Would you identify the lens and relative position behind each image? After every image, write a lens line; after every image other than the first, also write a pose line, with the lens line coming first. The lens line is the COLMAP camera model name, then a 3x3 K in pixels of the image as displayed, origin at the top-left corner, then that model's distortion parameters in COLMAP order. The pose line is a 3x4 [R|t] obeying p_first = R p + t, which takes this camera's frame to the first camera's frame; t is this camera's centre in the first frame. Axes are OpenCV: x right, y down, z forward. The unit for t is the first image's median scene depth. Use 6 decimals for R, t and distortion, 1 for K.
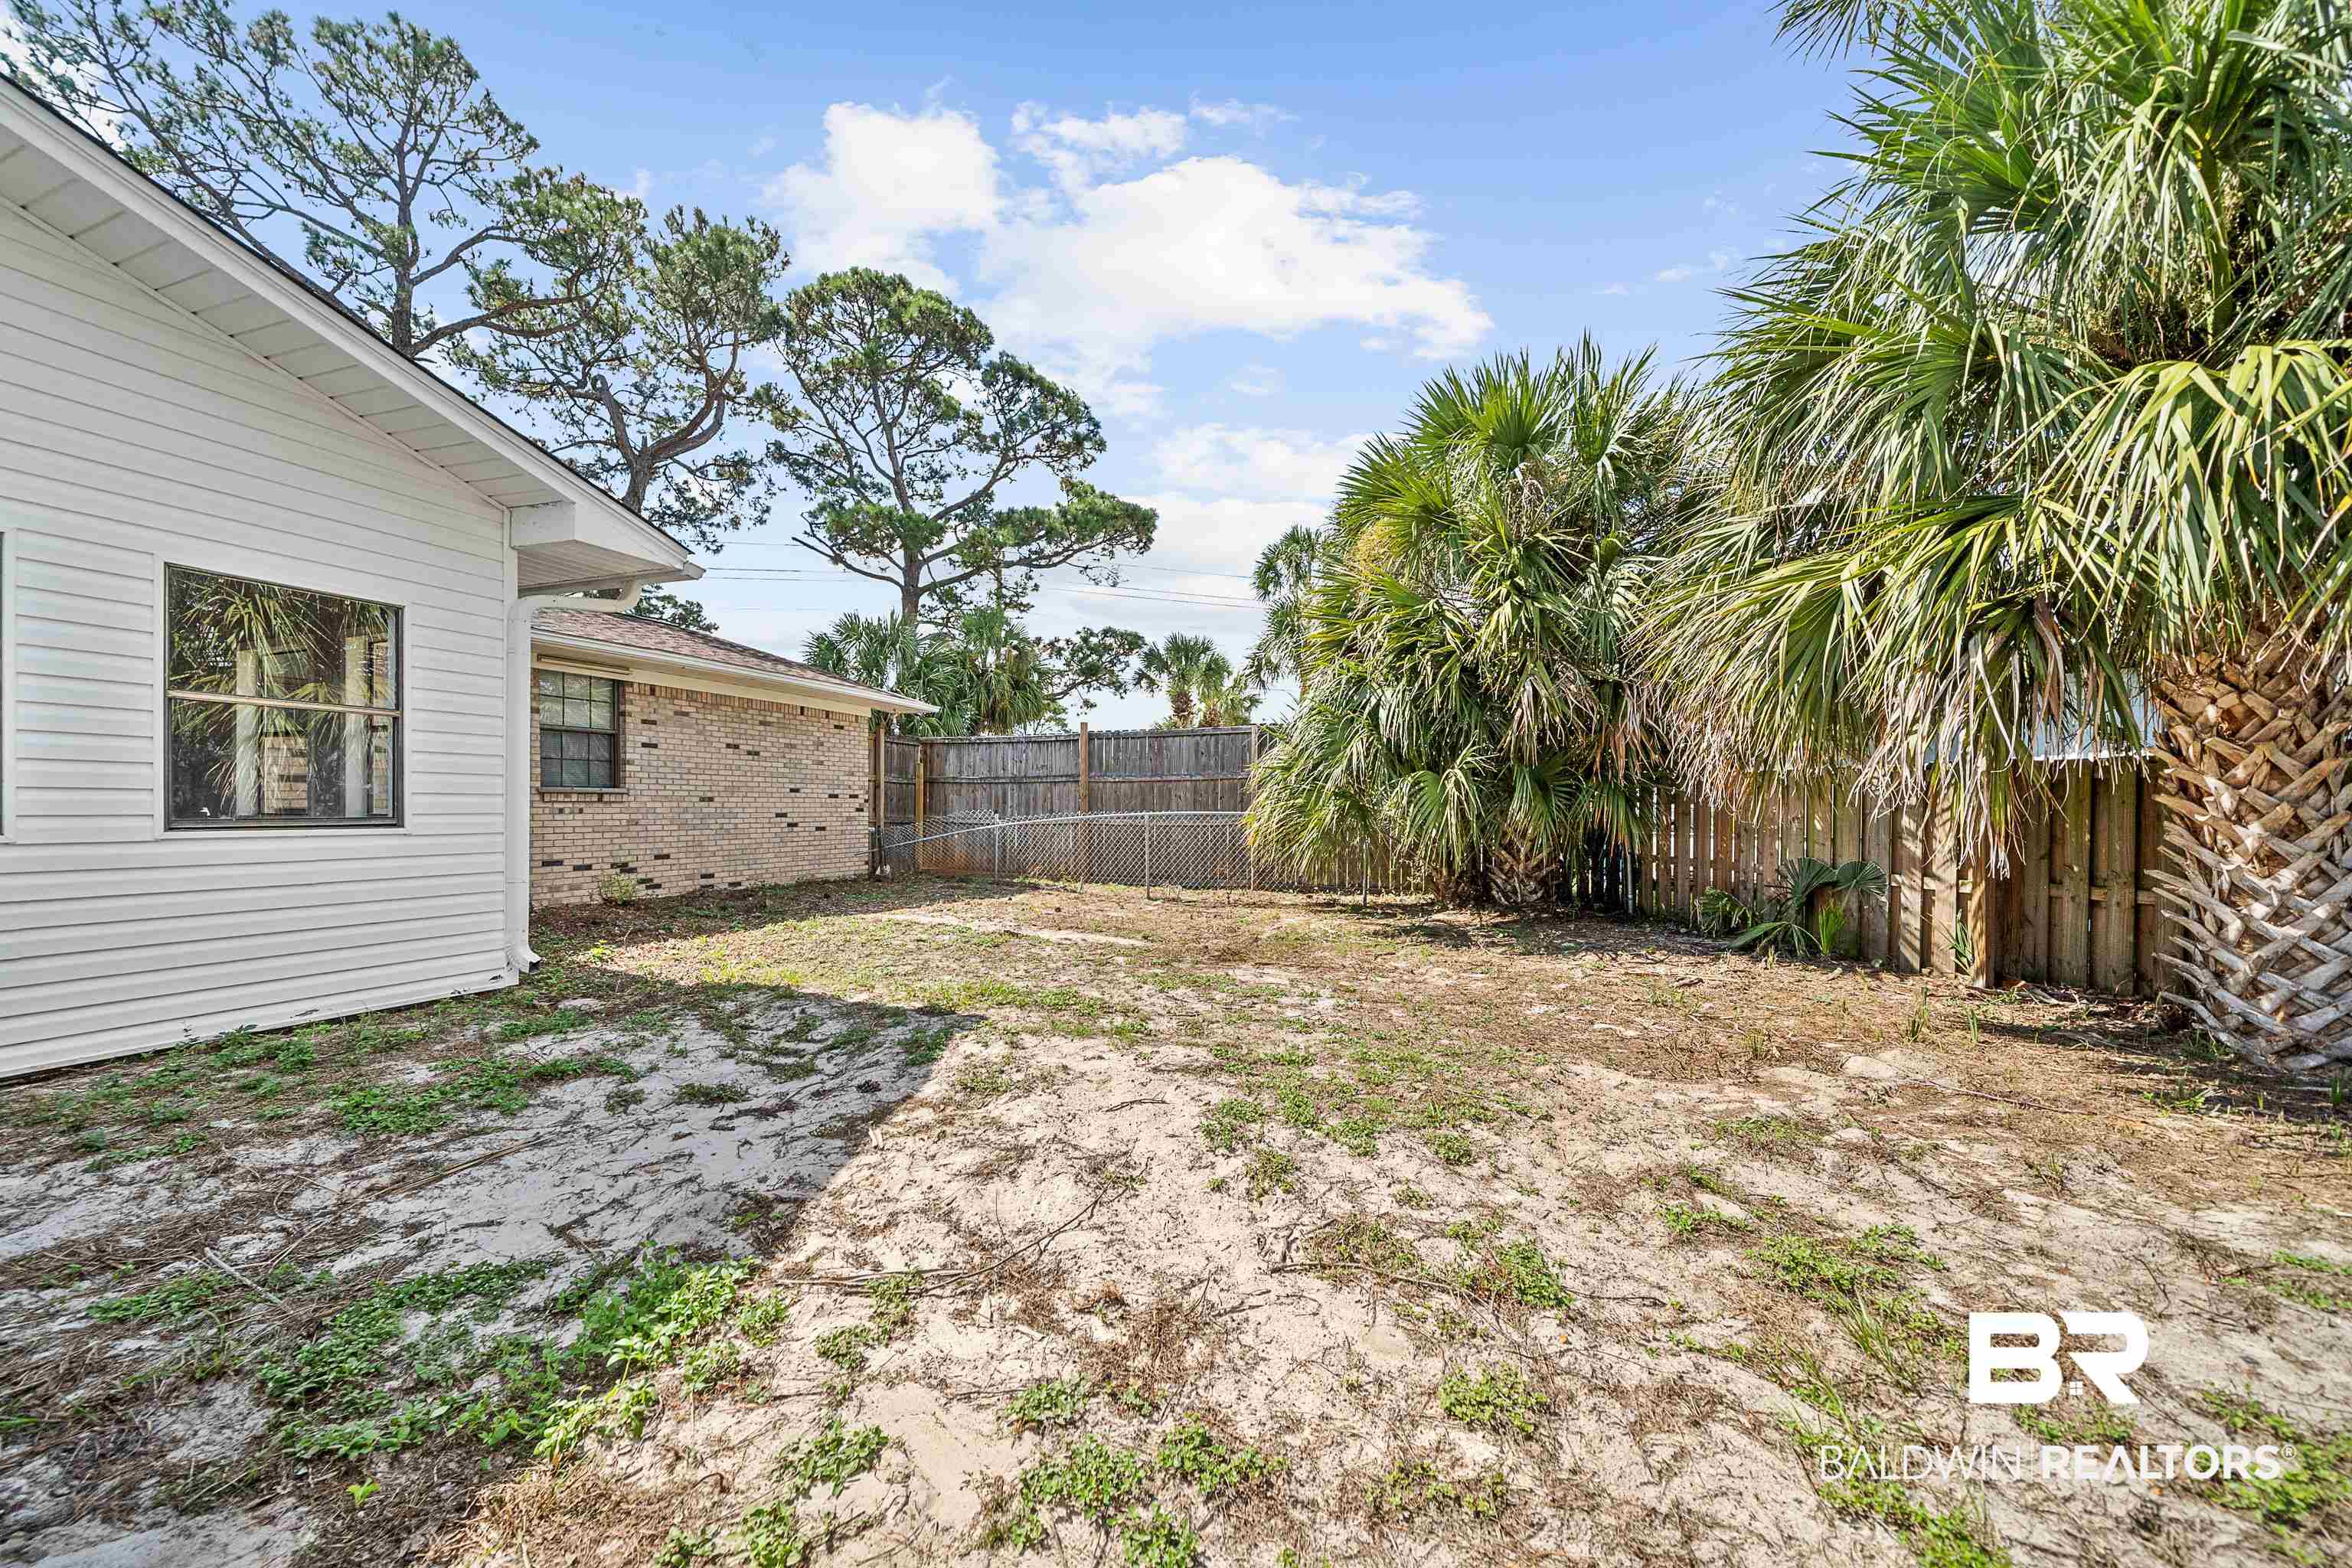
lens RADIAL K [[880.0, 0, 1172.2], [0, 880.0, 801.4], [0, 0, 1]] dist [-0.000430, -0.000106]
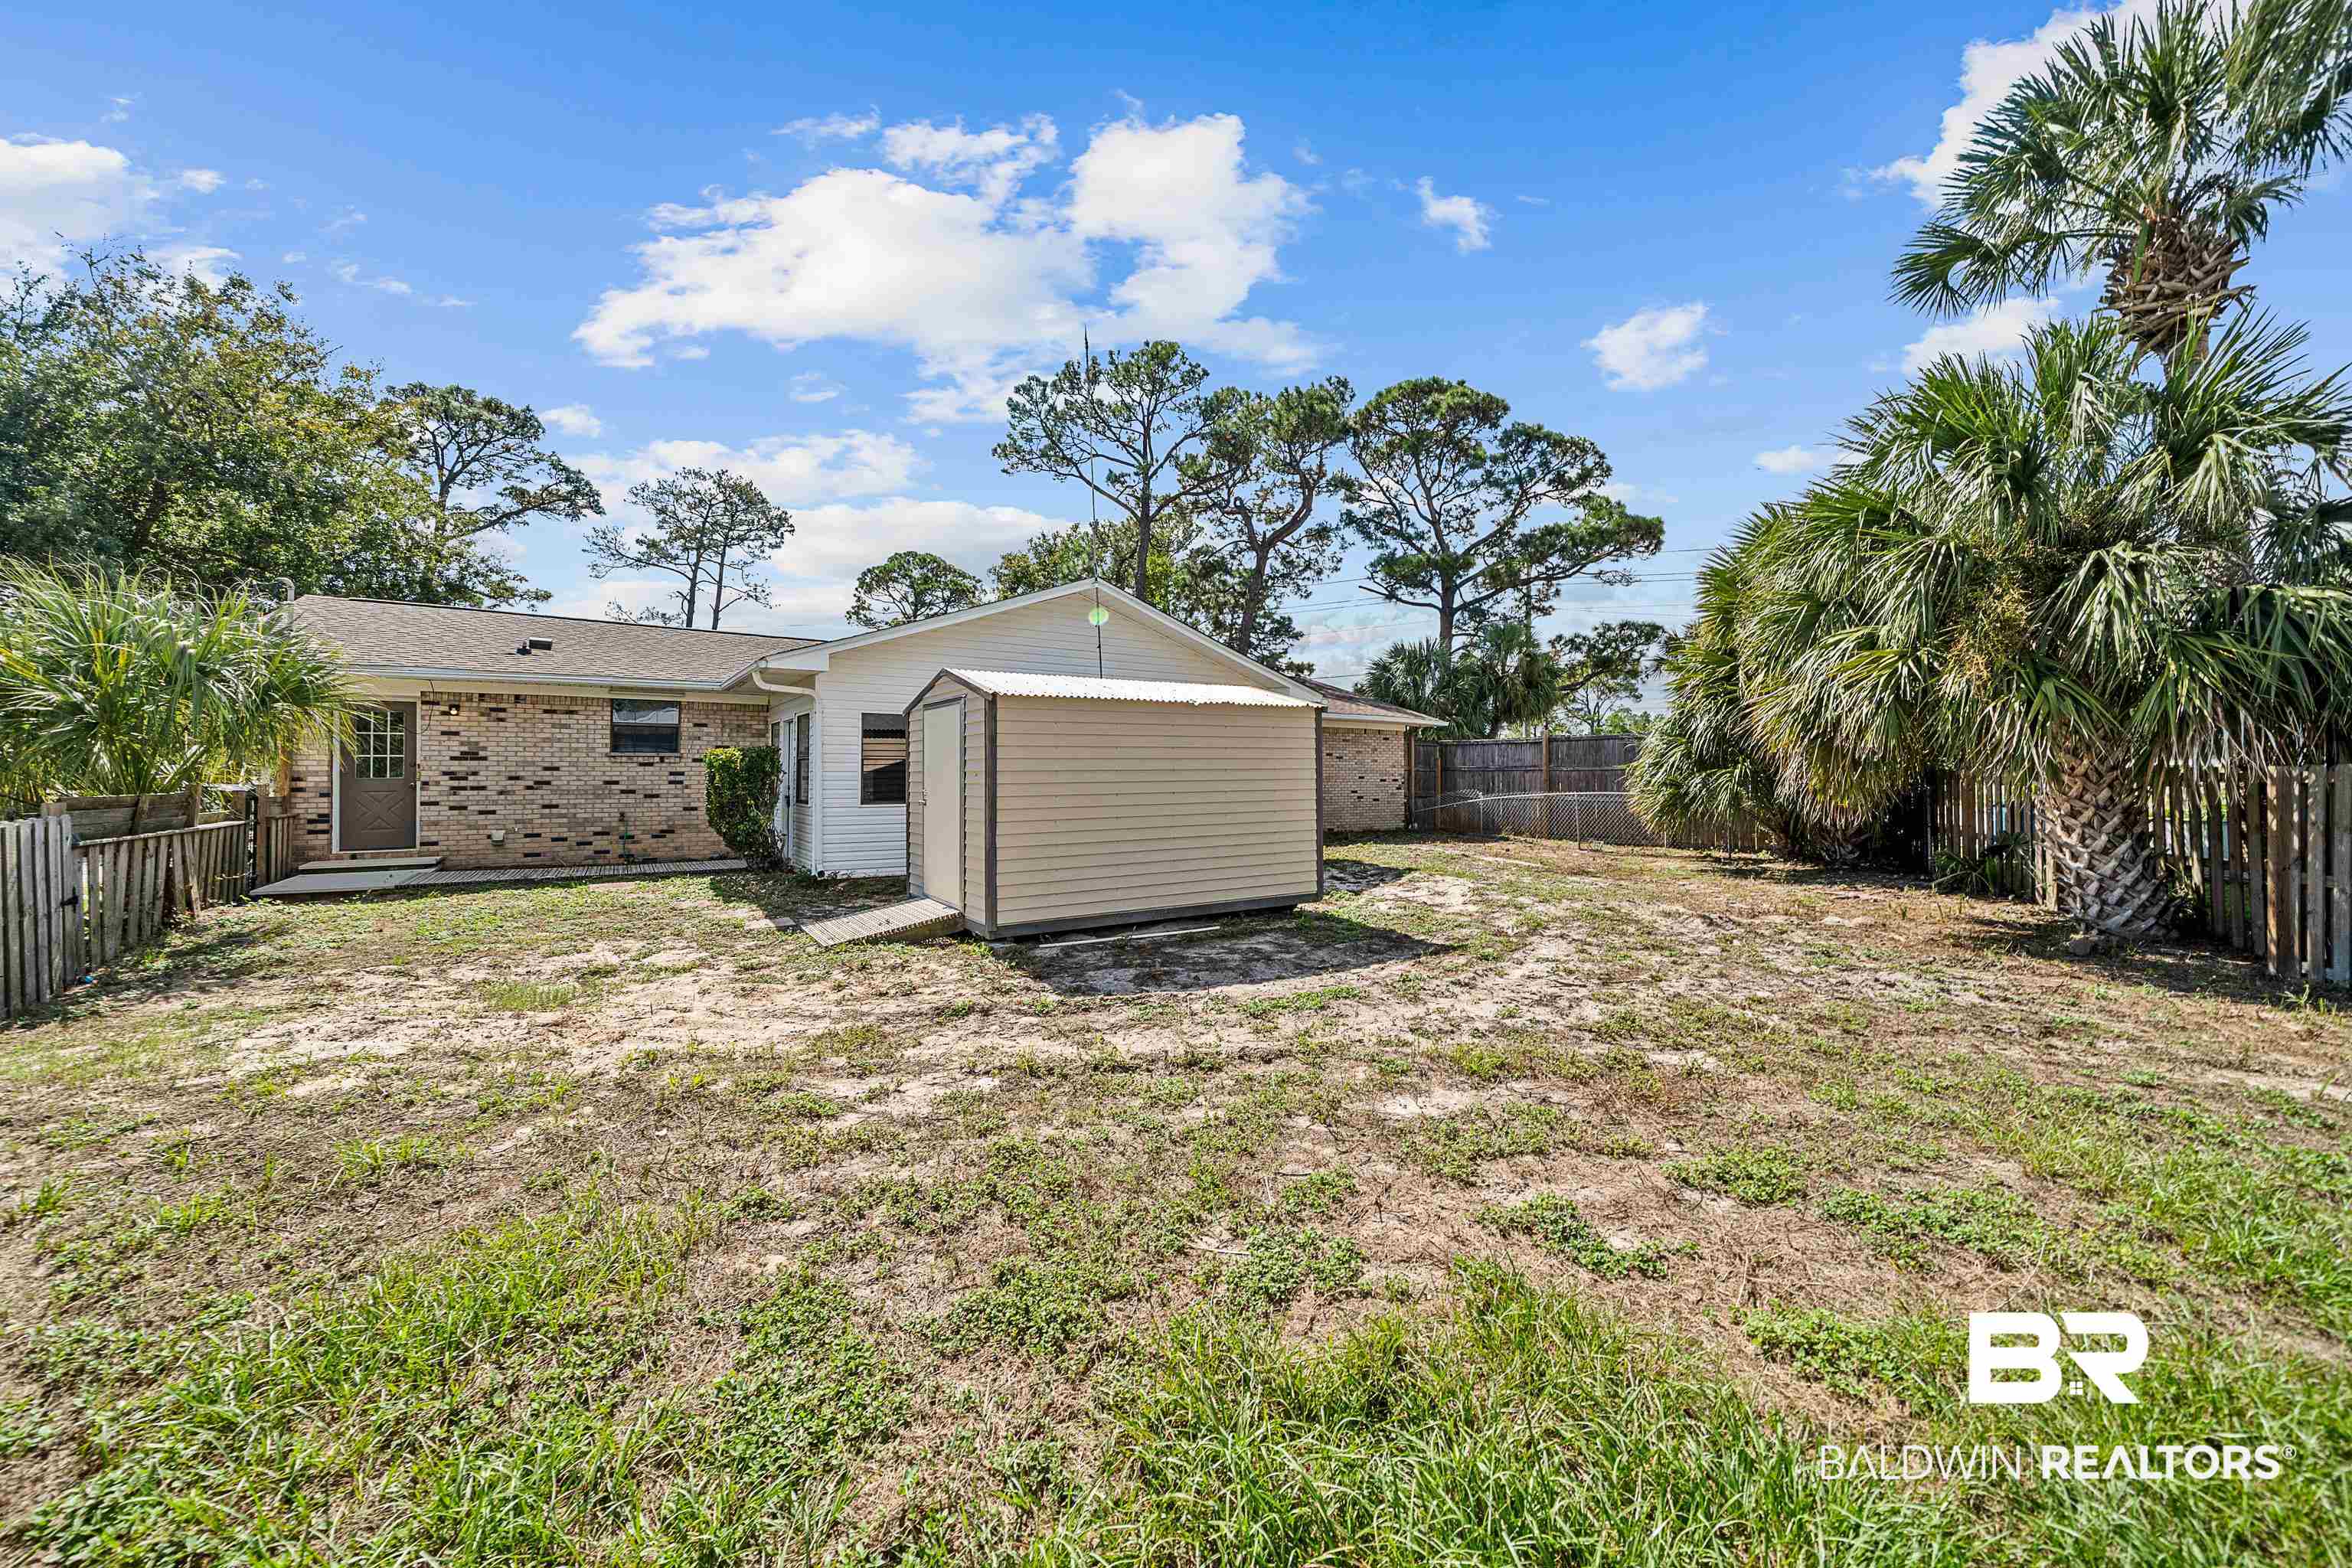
lens RADIAL K [[857.2, 0, 1172.2], [0, 857.2, 762.7], [0, 0, 1]] dist [-0.002021, -0.000026]
pose [[0.811338, -0.011687, -0.584460, 0.102085], [0.005495, 0.999908, -0.012366, -0.009304], [0.584551, 0.006822, 0.811328, -0.234462]]
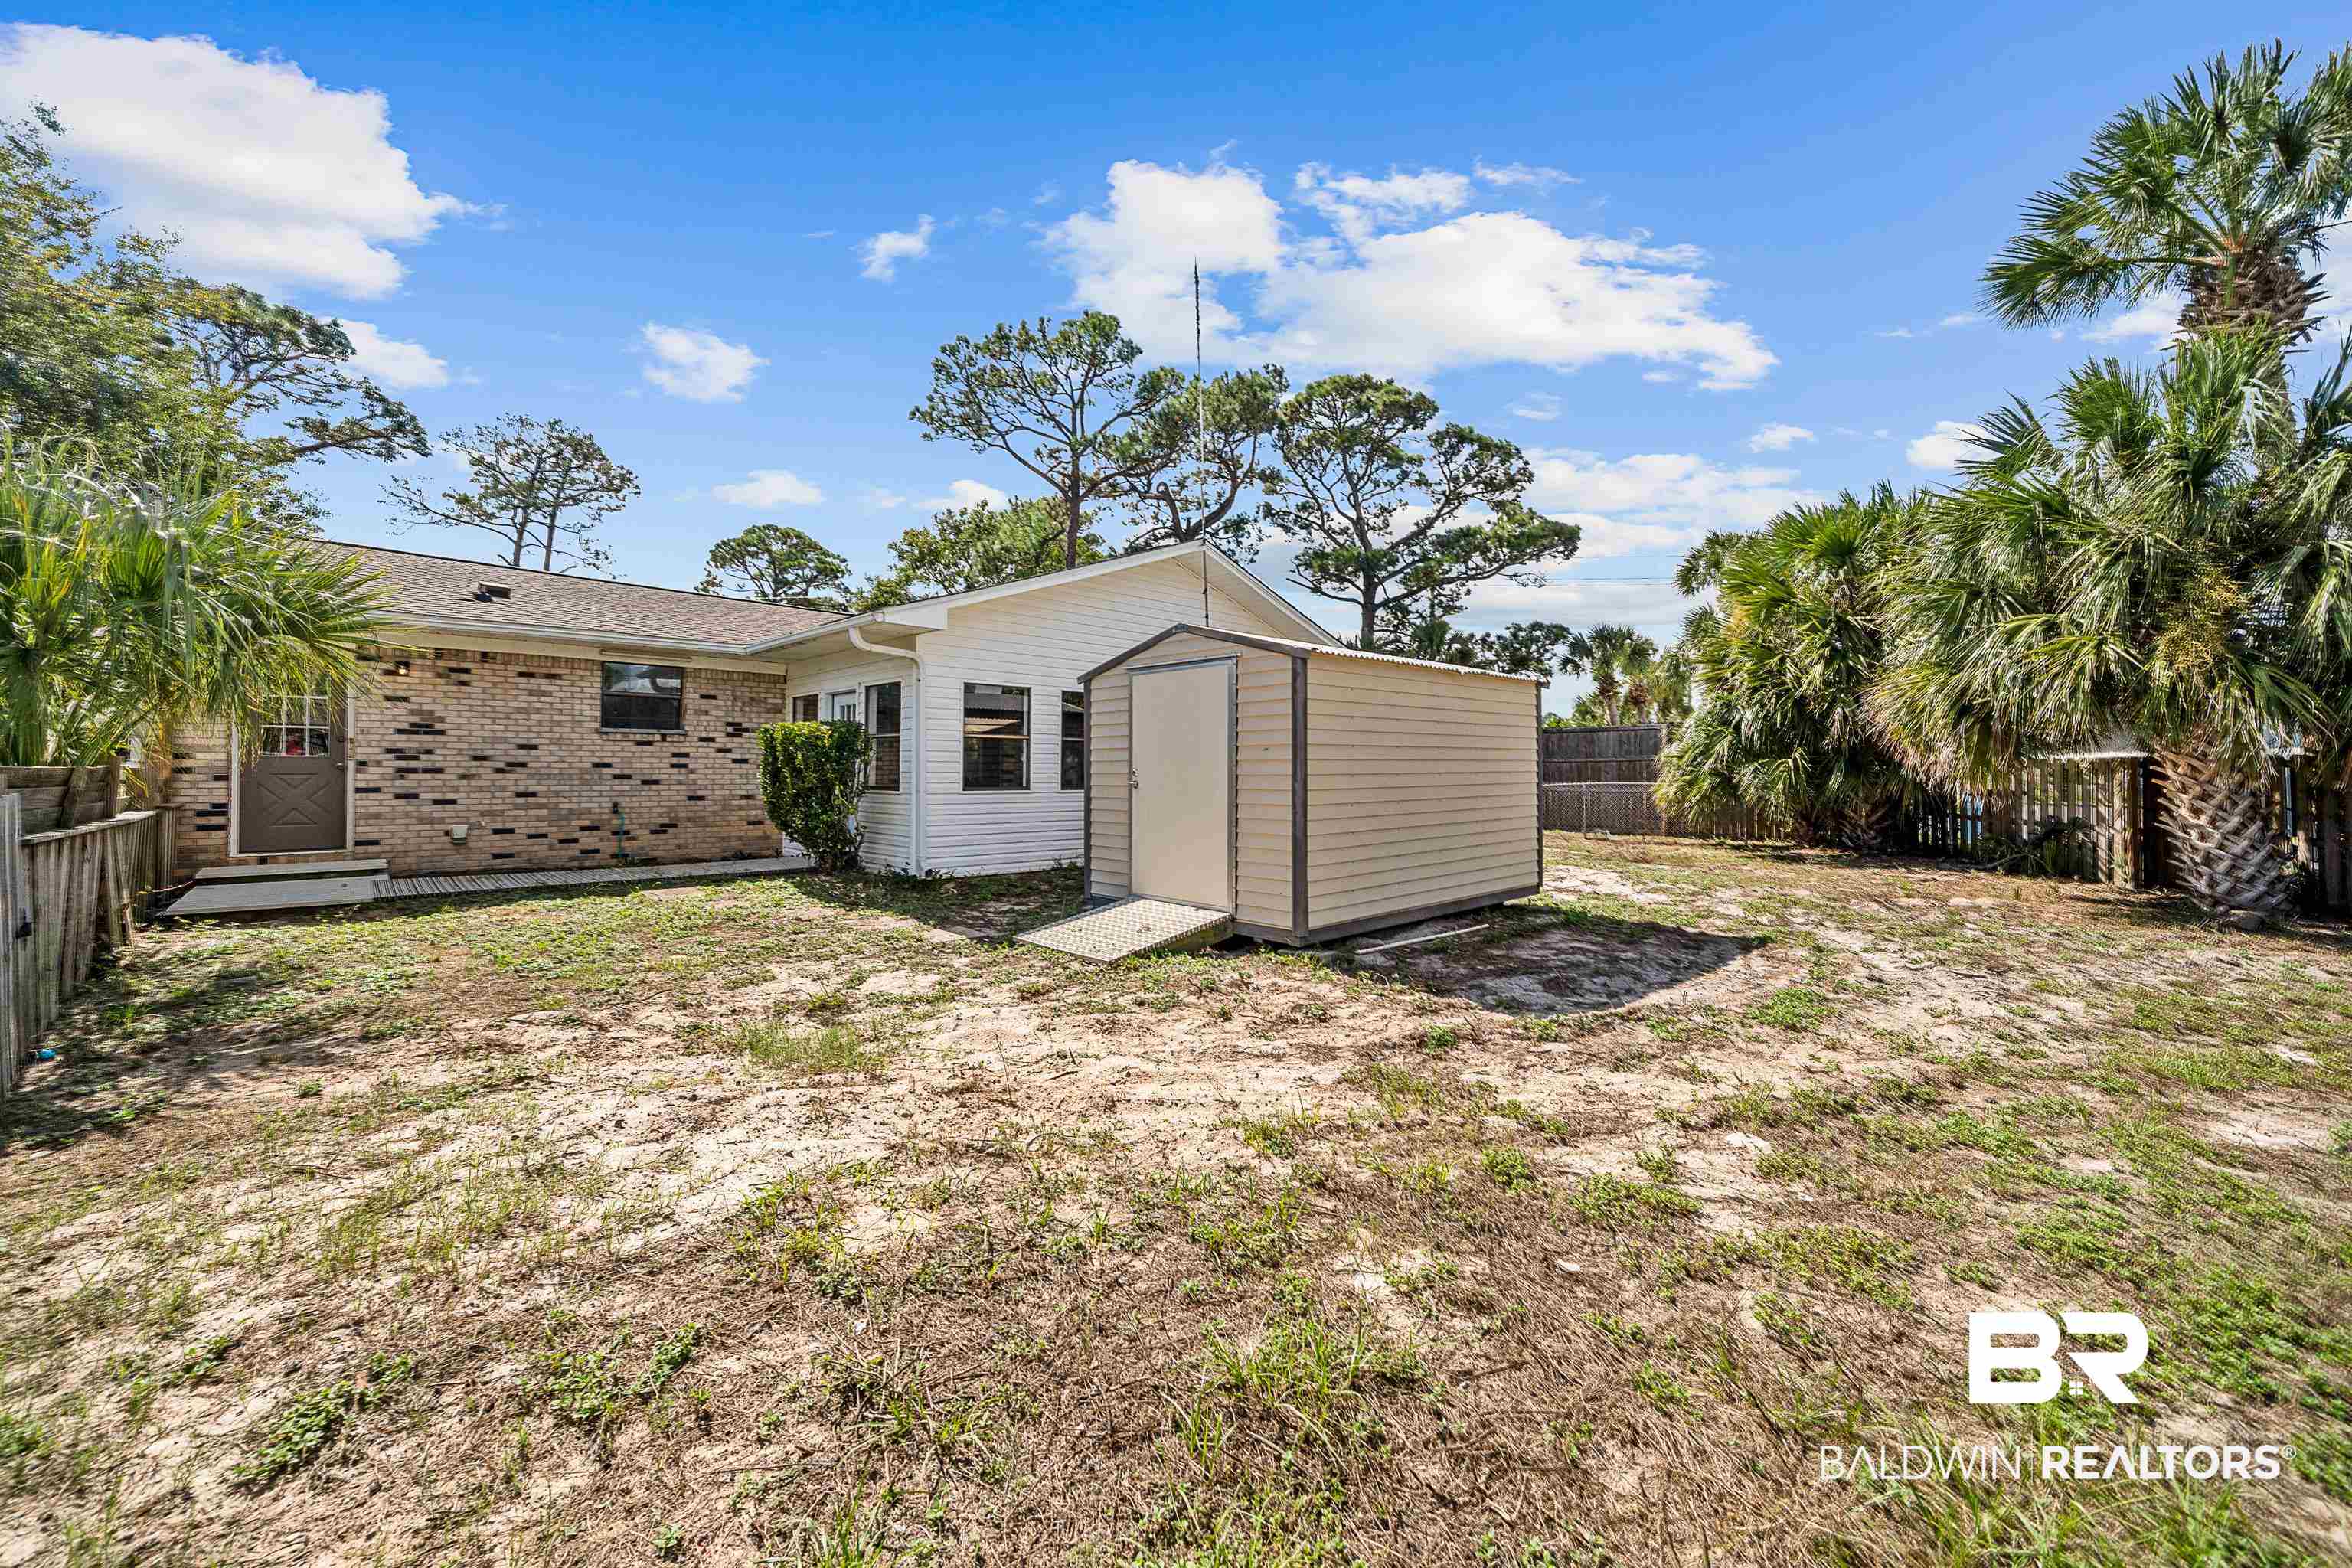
lens RADIAL K [[865.3, 0, 1171.6], [0, 865.3, 756.4], [0, 0, 1]] dist [-0.002202, -0.000285]
pose [[0.898519, -0.007255, -0.438875, -0.004694], [0.001110, 0.999898, -0.014258, -0.005017], [0.438934, 0.012324, 0.898435, -0.260171]]
